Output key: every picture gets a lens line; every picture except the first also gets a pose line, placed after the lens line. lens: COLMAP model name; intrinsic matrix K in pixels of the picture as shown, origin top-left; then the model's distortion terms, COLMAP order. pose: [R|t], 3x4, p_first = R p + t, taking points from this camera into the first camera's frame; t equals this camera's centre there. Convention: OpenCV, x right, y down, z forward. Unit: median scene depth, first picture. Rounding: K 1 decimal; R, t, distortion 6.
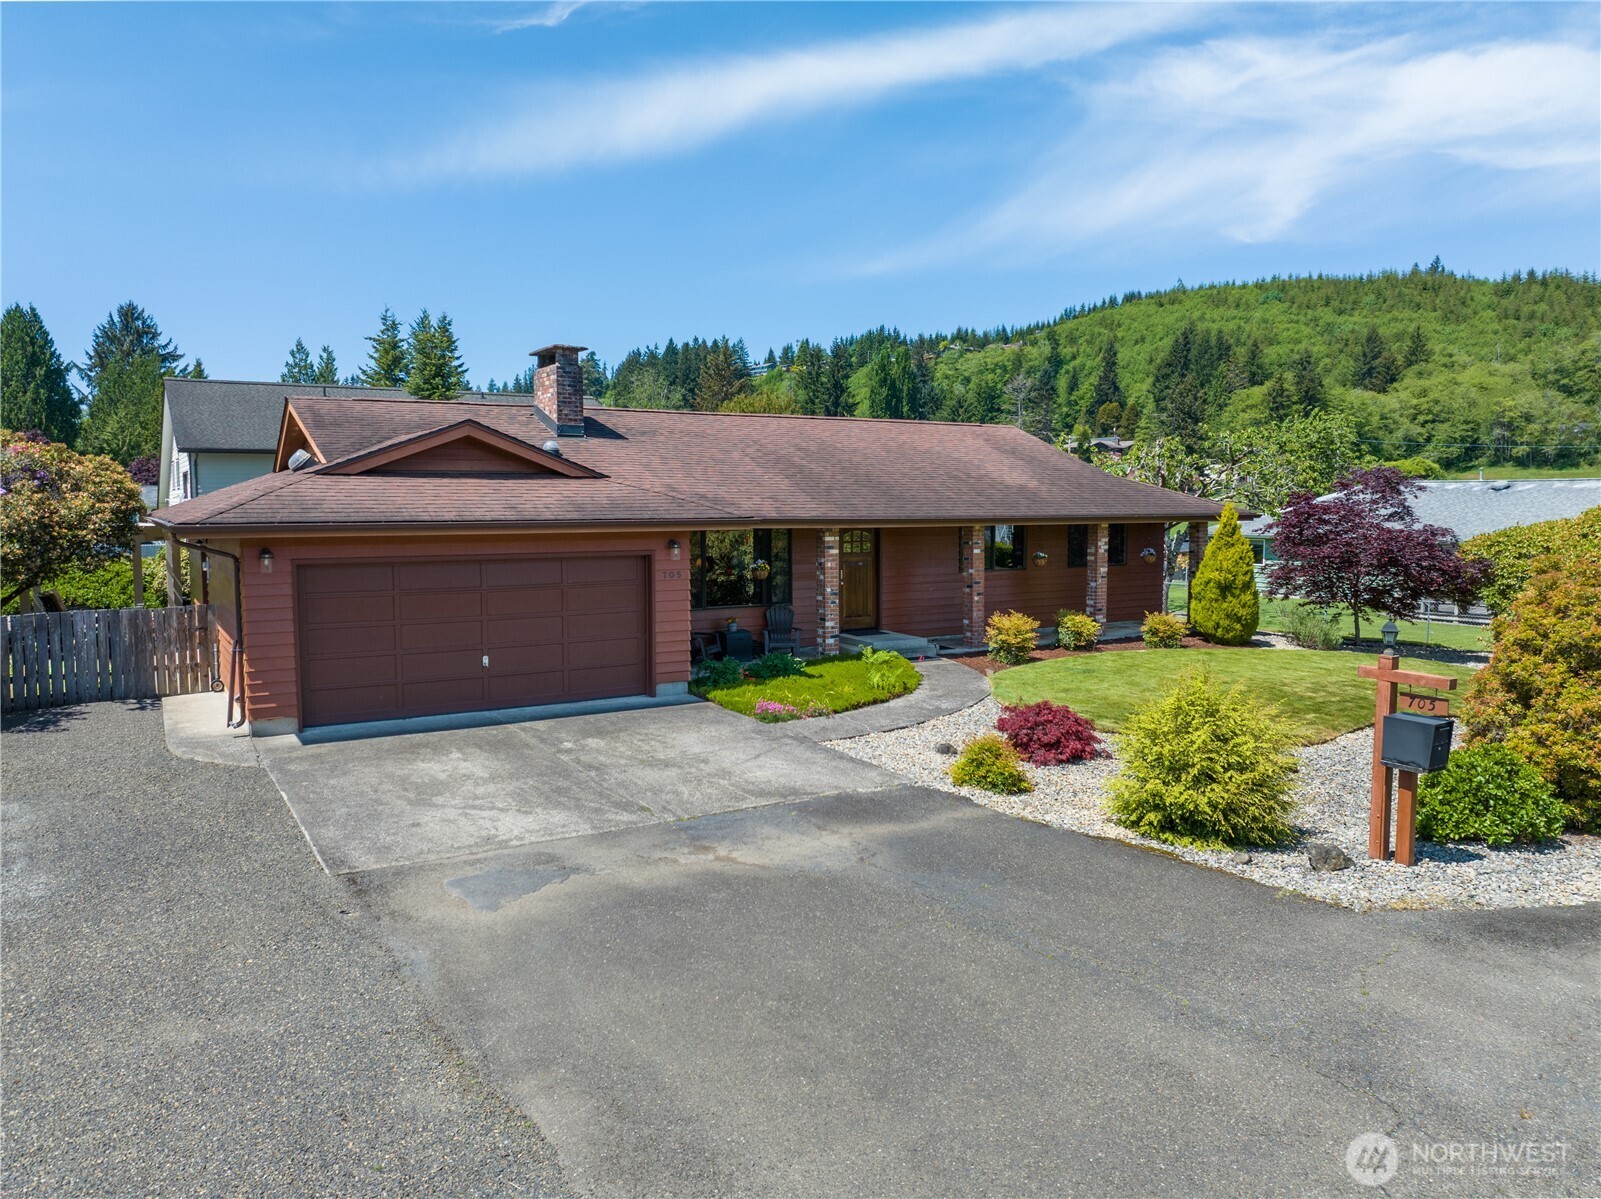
lens RADIAL K [[1124.6, 0, 808.7], [0, 1124.6, 607.5], [0, 0, 1]] dist [-0.032528, 0.001683]
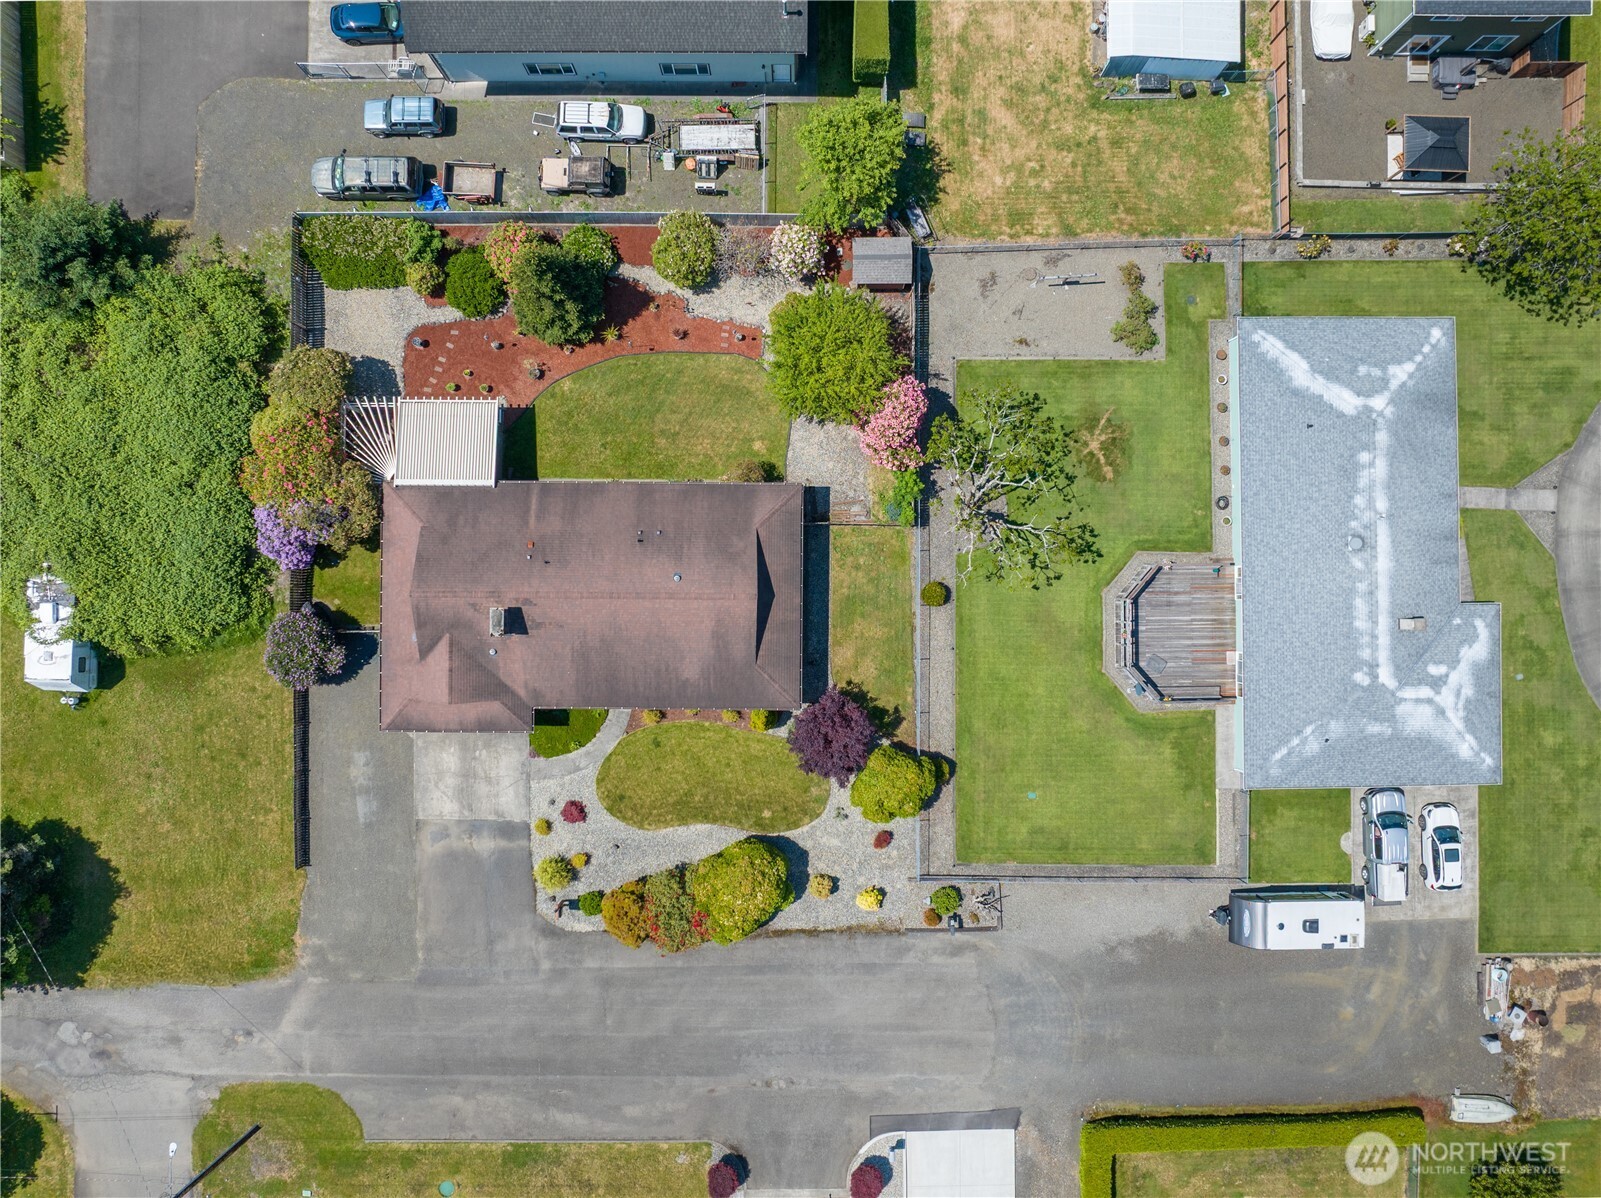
lens RADIAL K [[1143.3, 0, 800.5], [0, 1143.3, 599.0], [0, 0, 1]] dist [-0.045360, 0.009610]
pose [[0.846074, 0.533066, -0.000337, 0.309624], [-0.058573, 0.093595, 0.993886, -2.605881], [0.529838, -0.840881, 0.110412, 1.013946]]
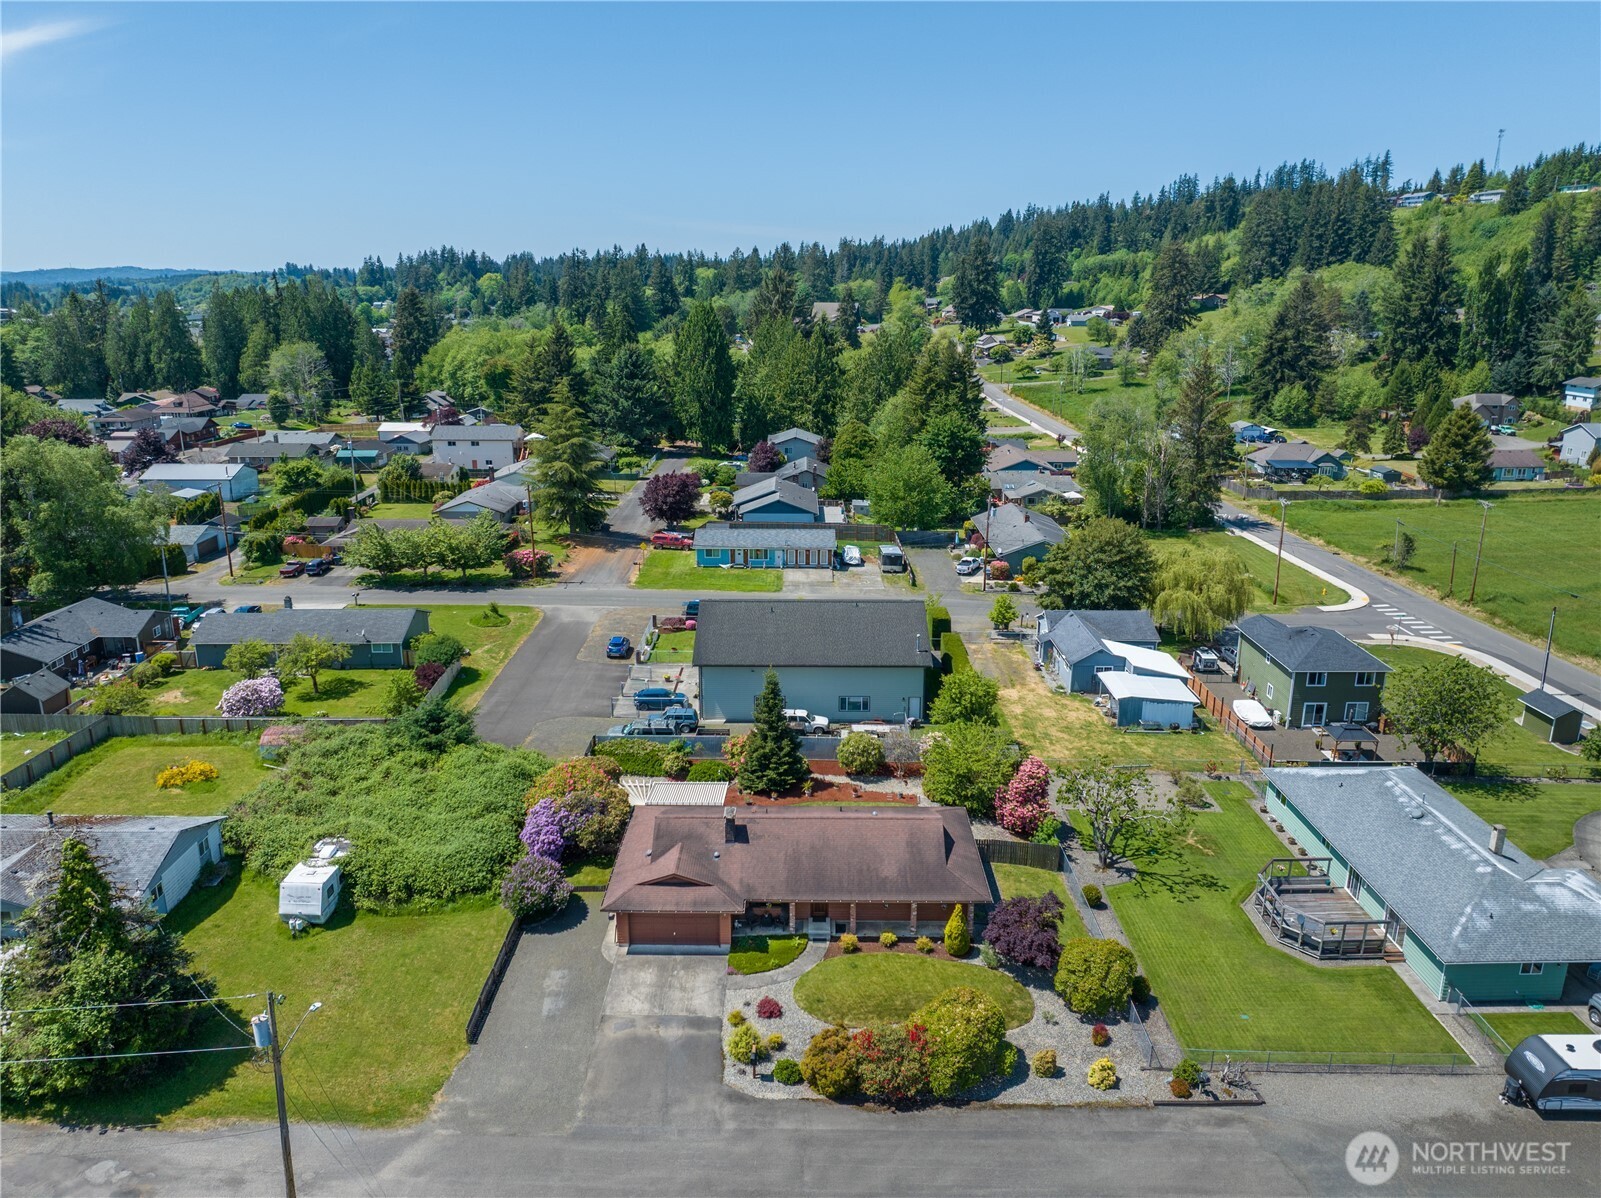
lens RADIAL K [[1115.1, 0, 803.7], [0, 1115.1, 594.9], [0, 0, 1]] dist [-0.040587, 0.002207]
pose [[0.846447, 0.145339, -0.512254, 1.304710], [-0.056106, 0.981017, 0.185628, -1.272698], [0.529509, -0.128383, 0.838533, -1.267982]]
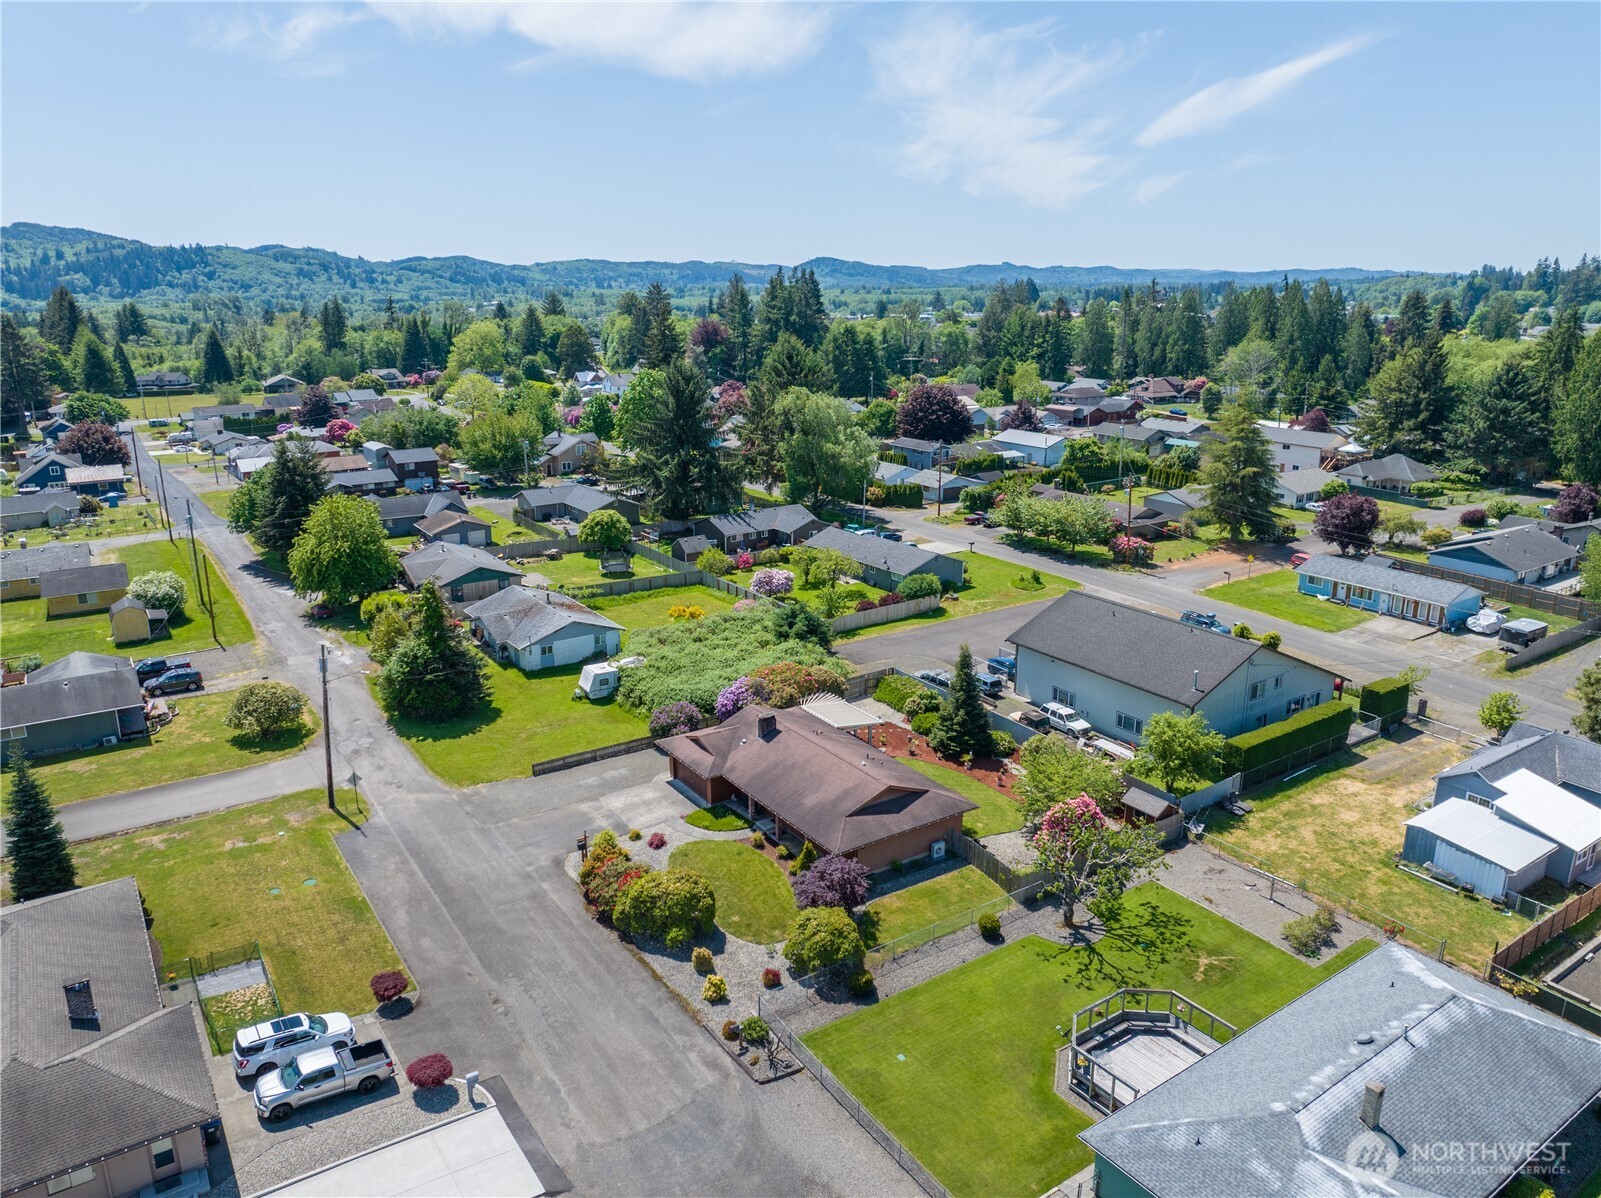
lens RADIAL K [[1115.1, 0, 803.7], [0, 1115.1, 594.9], [0, 0, 1]] dist [-0.040587, 0.002207]
pose [[0.037733, 0.268989, -0.962404, 2.999862], [-0.099992, 0.959272, 0.264194, -1.478520], [0.994273, 0.086264, 0.063093, 0.770387]]
